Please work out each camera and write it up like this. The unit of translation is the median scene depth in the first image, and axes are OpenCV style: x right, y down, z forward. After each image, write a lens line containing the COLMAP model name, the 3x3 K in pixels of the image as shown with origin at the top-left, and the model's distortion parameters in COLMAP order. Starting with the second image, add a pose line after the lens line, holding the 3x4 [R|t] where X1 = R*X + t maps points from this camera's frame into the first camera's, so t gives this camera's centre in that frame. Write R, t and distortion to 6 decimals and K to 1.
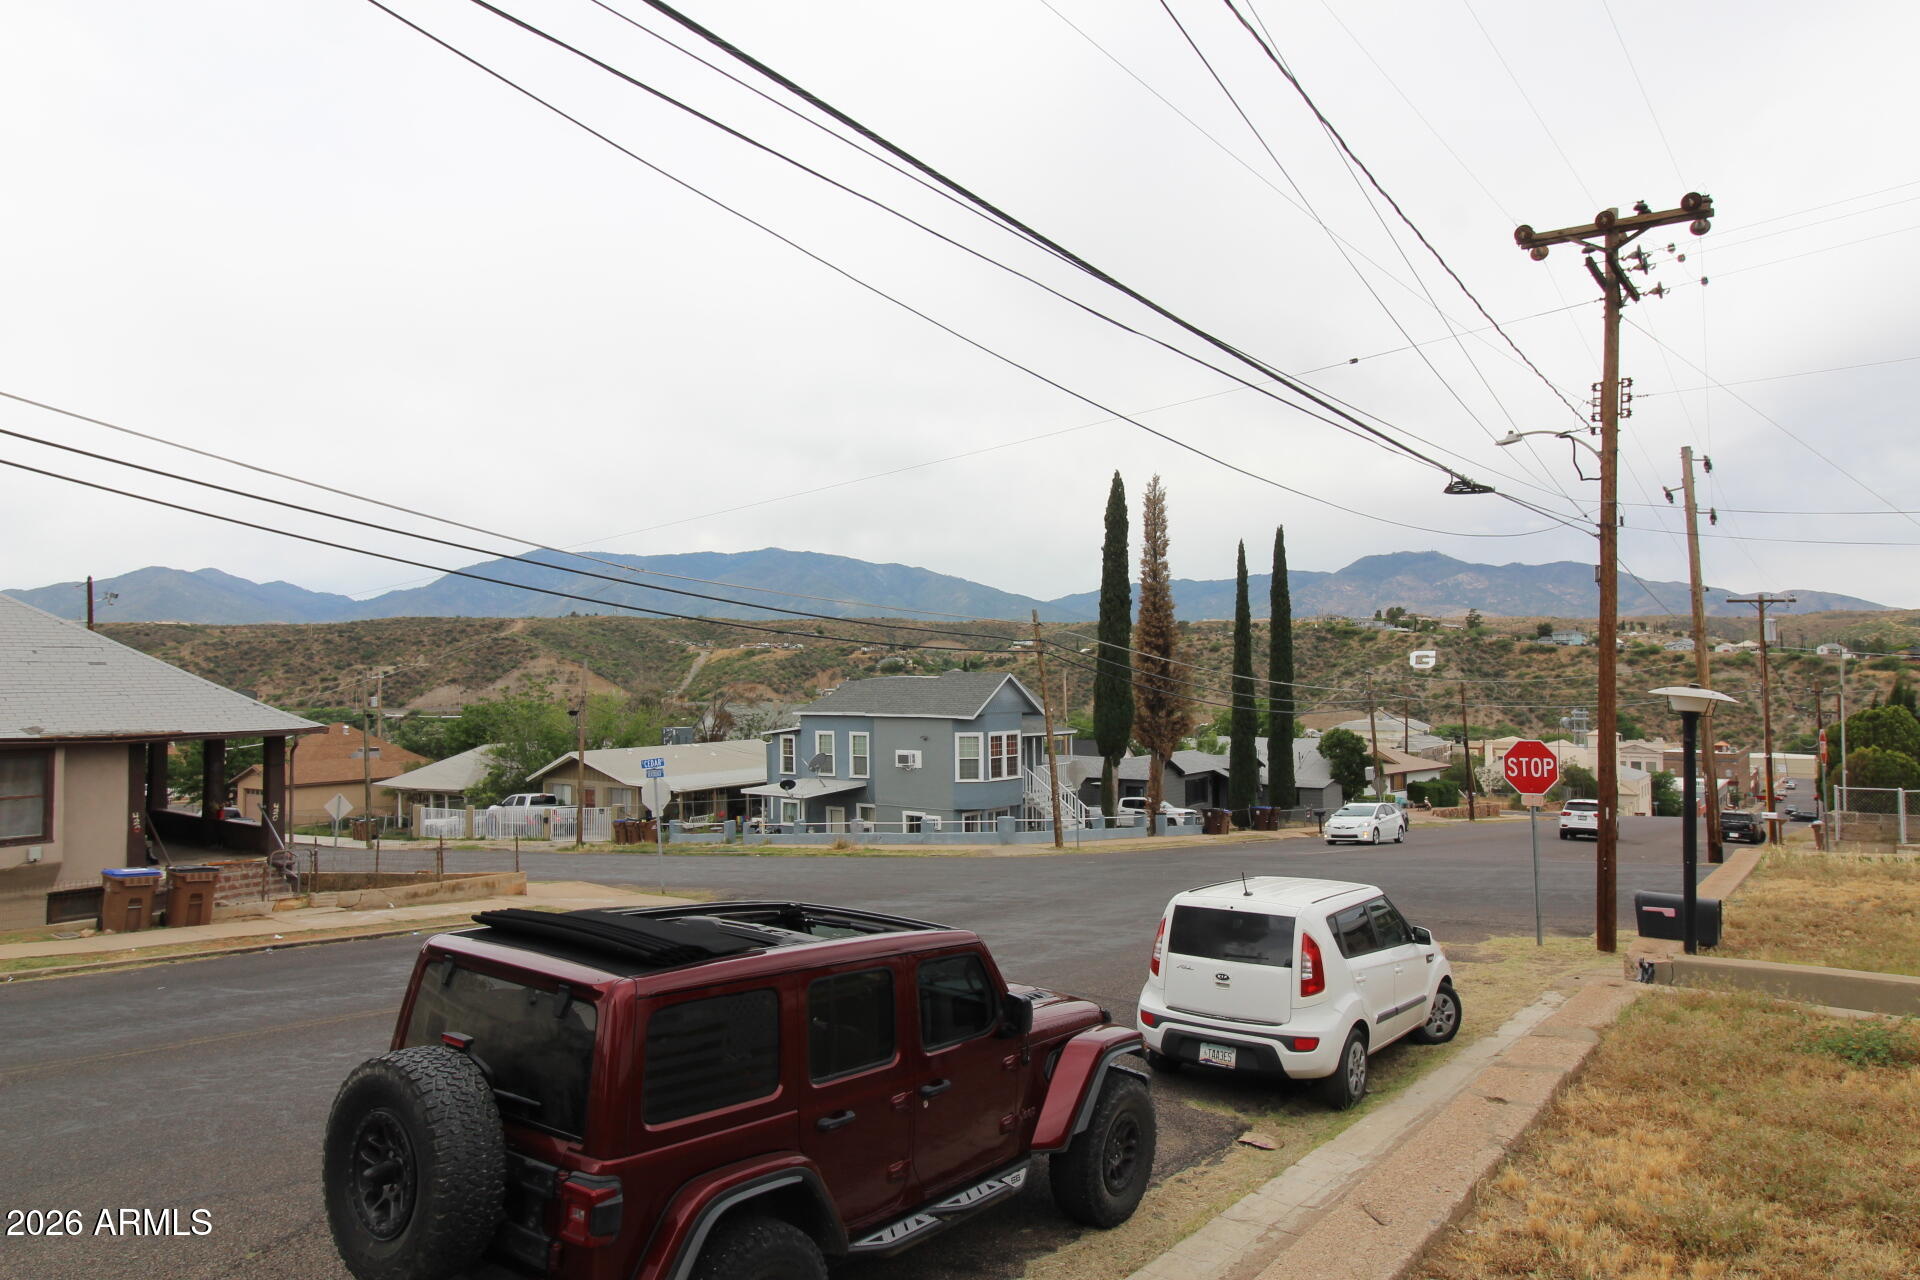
lens RADIAL K [[1231.4, 0, 977.9], [0, 1231.4, 632.3], [0, 0, 1]] dist [0.014121, -0.013542]
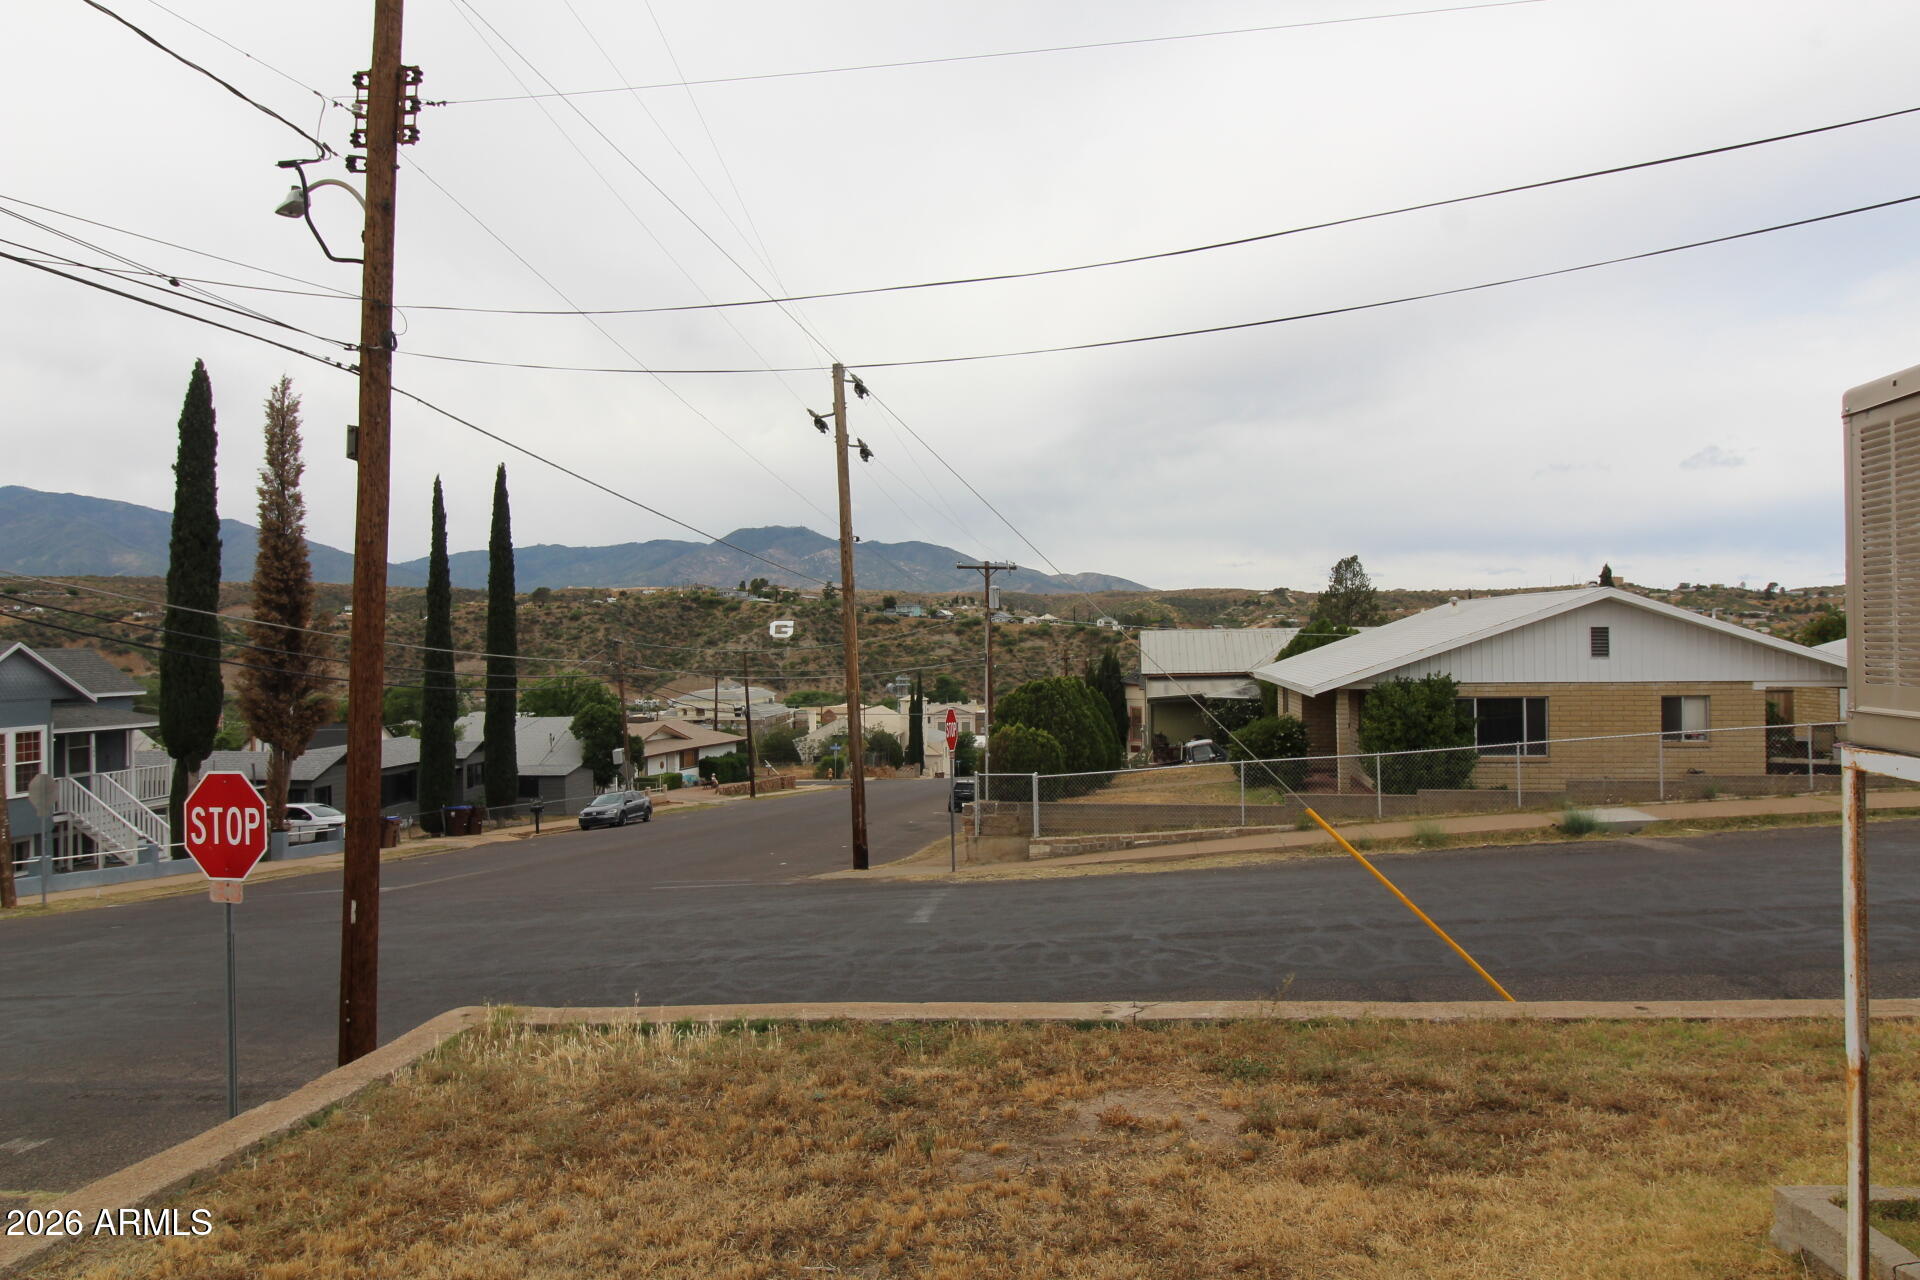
lens RADIAL K [[1231.4, 0, 977.9], [0, 1231.4, 632.3], [0, 0, 1]] dist [0.014121, -0.013542]
pose [[0.879398, 0.002435, 0.476081, 0.172251], [-0.014191, 0.999677, 0.021098, 0.005797], [-0.475876, -0.025310, 0.879148, 0.150714]]
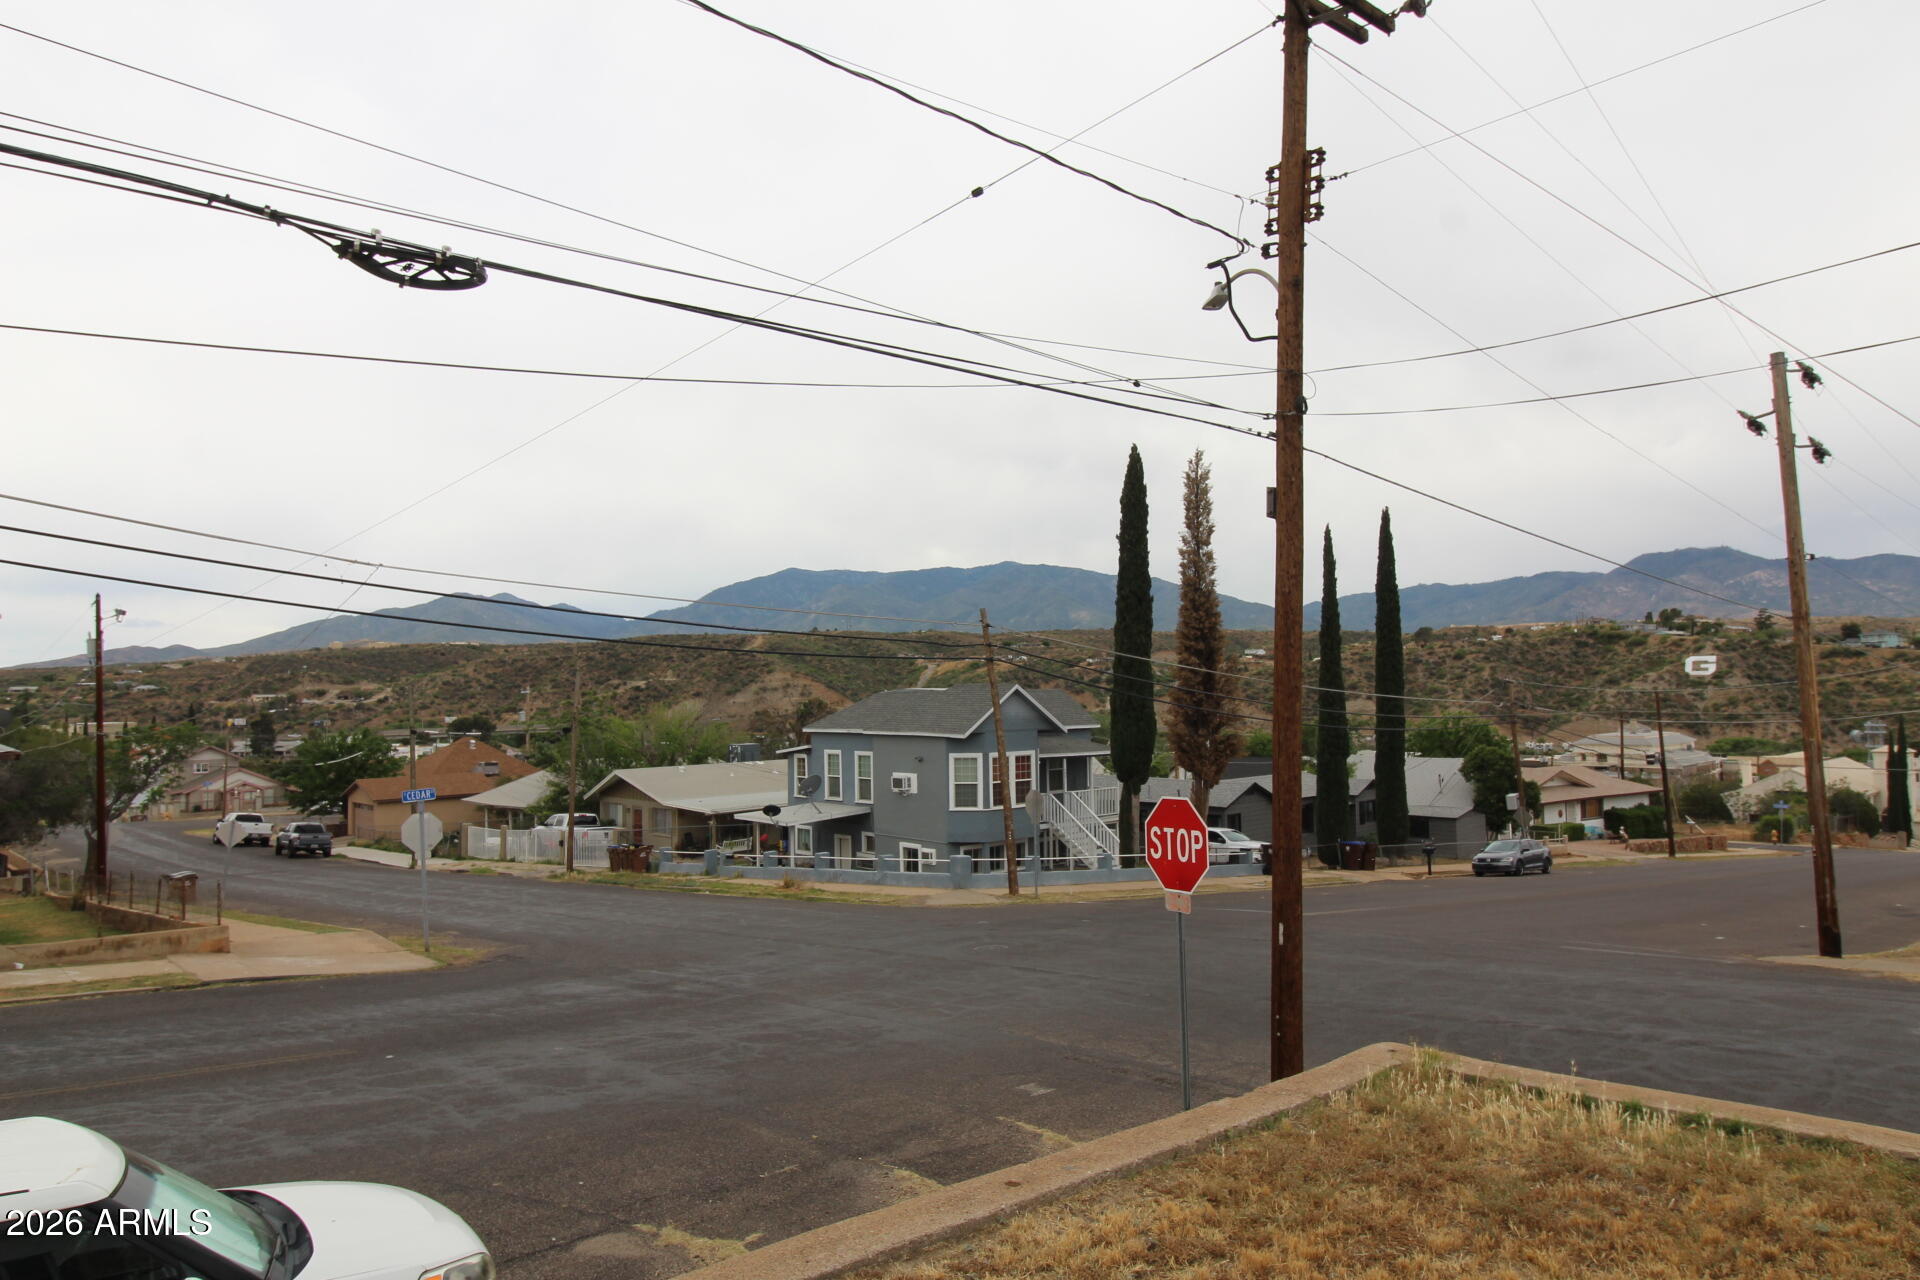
lens RADIAL K [[1231.2, 0, 977.5], [0, 1231.2, 632.6], [0, 0, 1]] dist [0.012924, -0.013795]
pose [[0.981709, -0.014639, -0.189826, 0.168675], [0.012907, 0.999863, -0.010354, 0.005493], [0.189951, 0.007714, 0.981763, 0.150828]]
